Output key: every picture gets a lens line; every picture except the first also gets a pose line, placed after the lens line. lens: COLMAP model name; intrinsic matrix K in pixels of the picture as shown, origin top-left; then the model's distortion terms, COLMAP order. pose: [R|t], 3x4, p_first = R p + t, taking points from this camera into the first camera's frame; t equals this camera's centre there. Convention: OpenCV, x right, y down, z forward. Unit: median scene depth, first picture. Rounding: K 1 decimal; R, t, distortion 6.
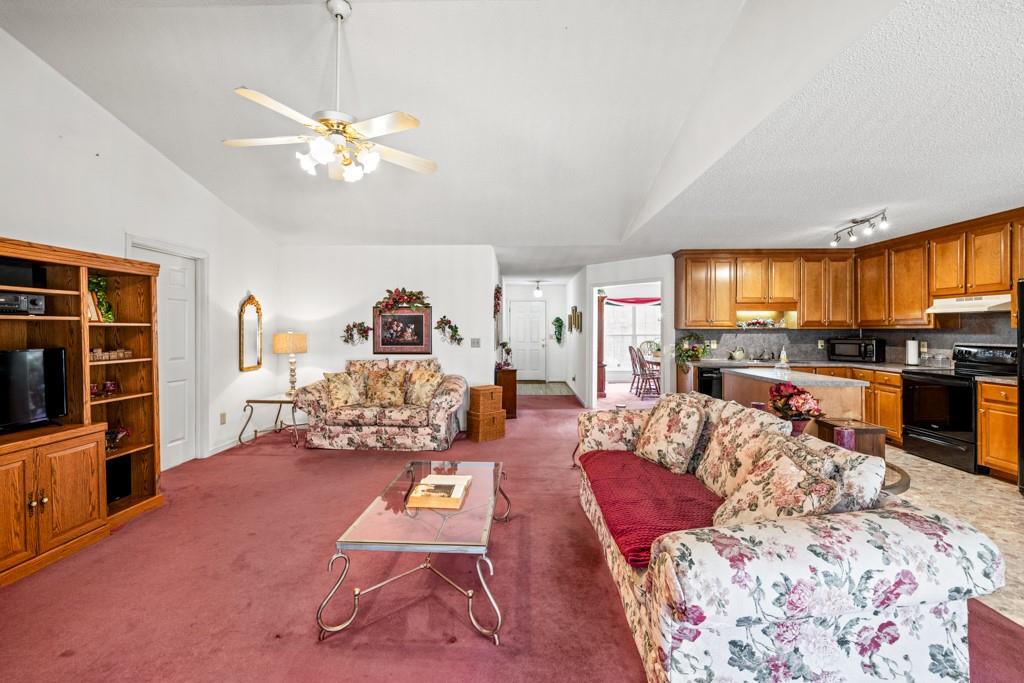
lens RADIAL K [[430.2, 0, 504.6], [0, 430.2, 329.1], [0, 0, 1]] dist [0.001107, -0.000639]
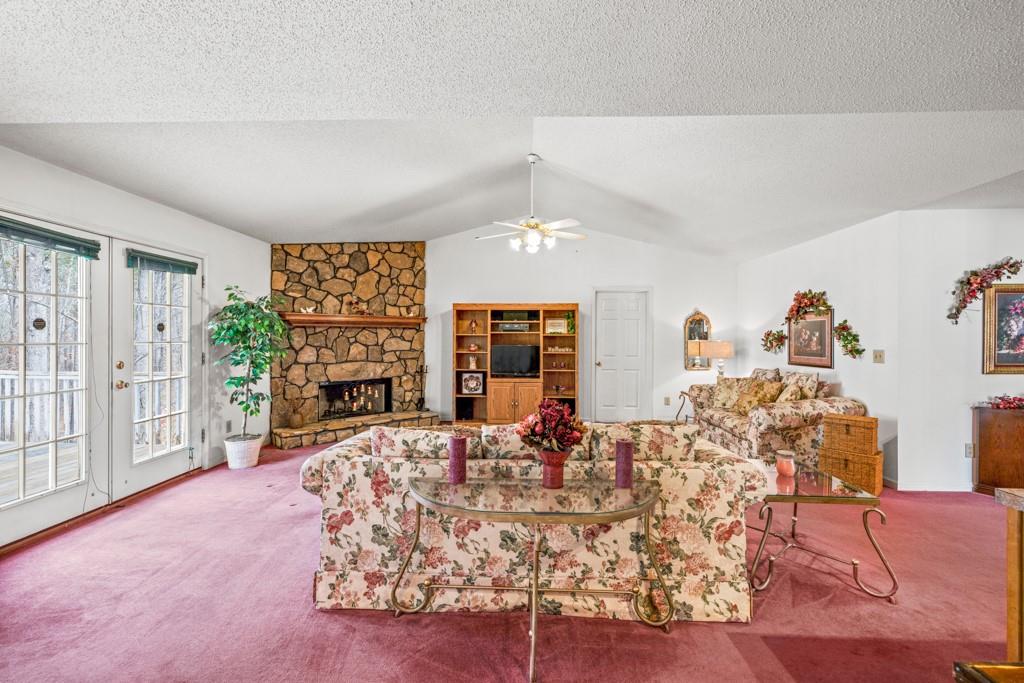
lens RADIAL K [[430.2, 0, 511.3], [0, 430.2, 341.5], [0, 0, 1]] dist [0.001107, -0.000639]
pose [[0.010330, 0.006025, -0.999928, 0.749073], [-0.002598, 0.999979, 0.005998, 0.005229], [0.999943, 0.002535, 0.010345, 0.473731]]
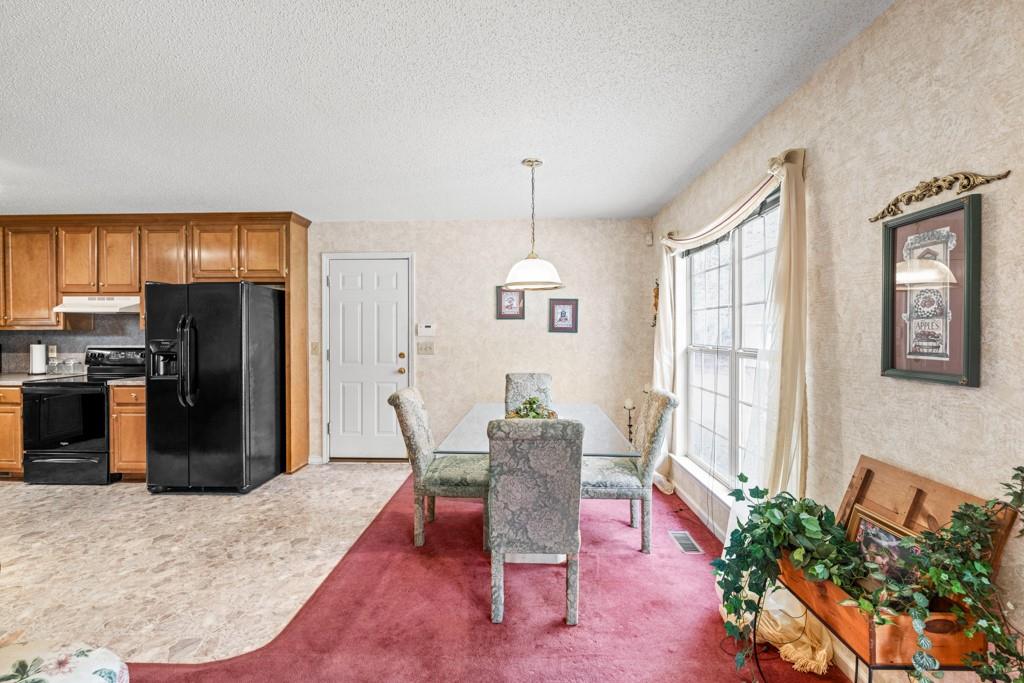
lens RADIAL K [[430.2, 0, 512.3], [0, 430.2, 333.1], [0, 0, 1]] dist [0.001107, -0.000639]
pose [[-0.007054, -0.006264, 0.999955, 0.126053], [-0.000076, 0.999980, 0.006264, -0.000660], [-0.999975, -0.000032, -0.007055, 0.103919]]
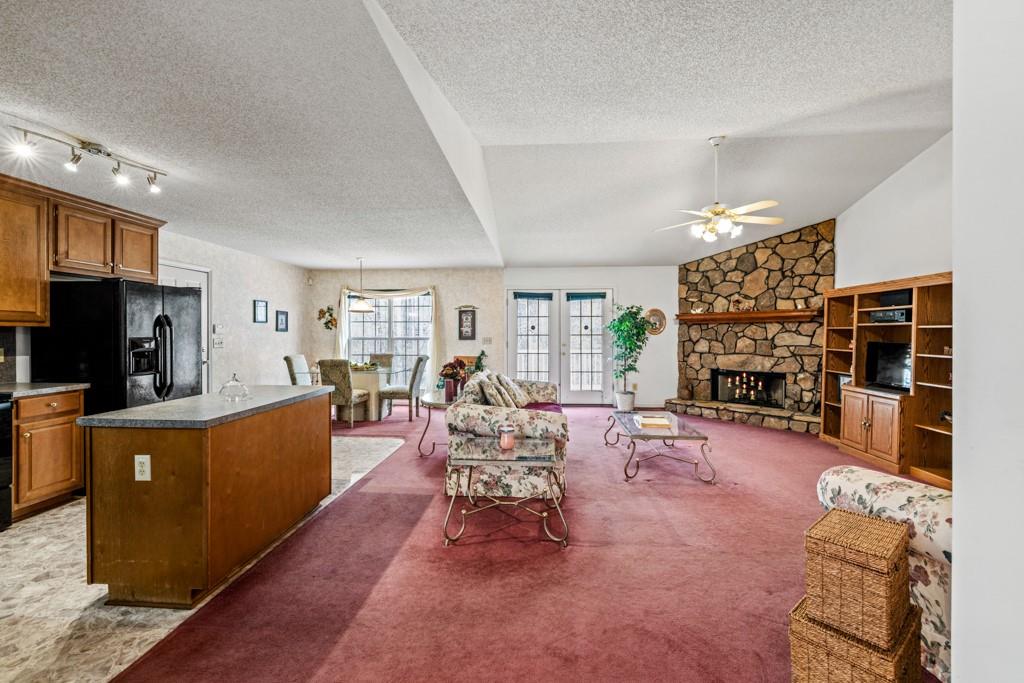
lens RADIAL K [[430.2, 0, 511.8], [0, 430.2, 336.1], [0, 0, 1]] dist [0.001107, -0.000639]
pose [[-0.999781, -0.002239, 0.020812, 0.201275], [-0.002081, 0.999969, 0.007613, 0.006188], [-0.020829, 0.007568, -0.999754, 1.434082]]
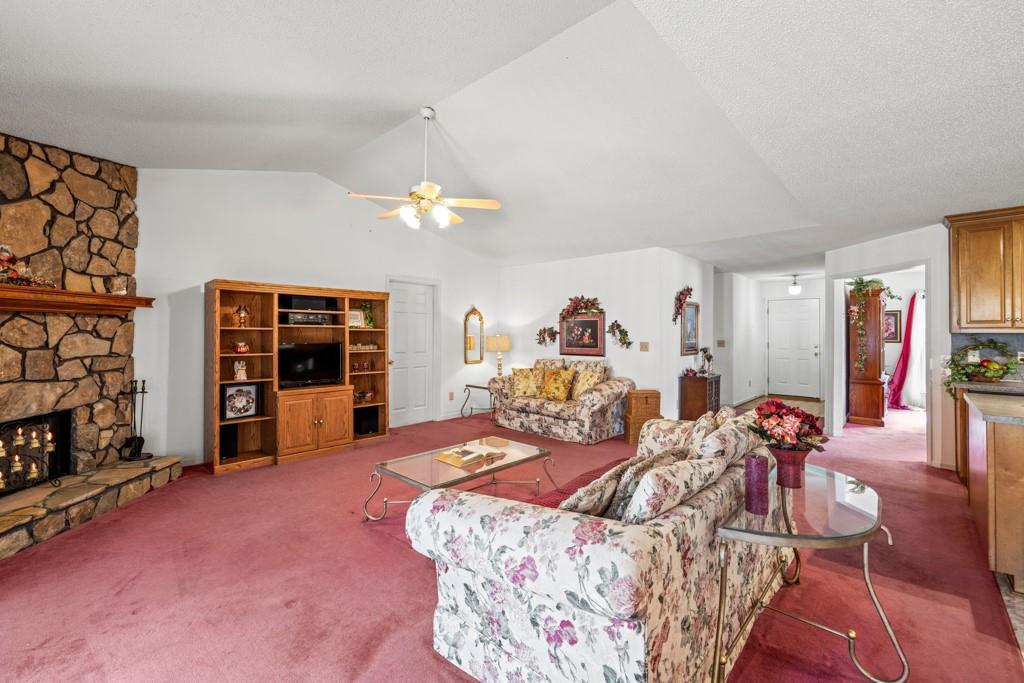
lens RADIAL K [[430.2, 0, 504.5], [0, 430.2, 330.0], [0, 0, 1]] dist [0.001107, -0.000639]
pose [[0.757745, -0.004352, -0.652536, 0.404120], [-0.001814, 0.999960, -0.008776, 0.002563], [0.652548, 0.007833, 0.757707, 0.038251]]
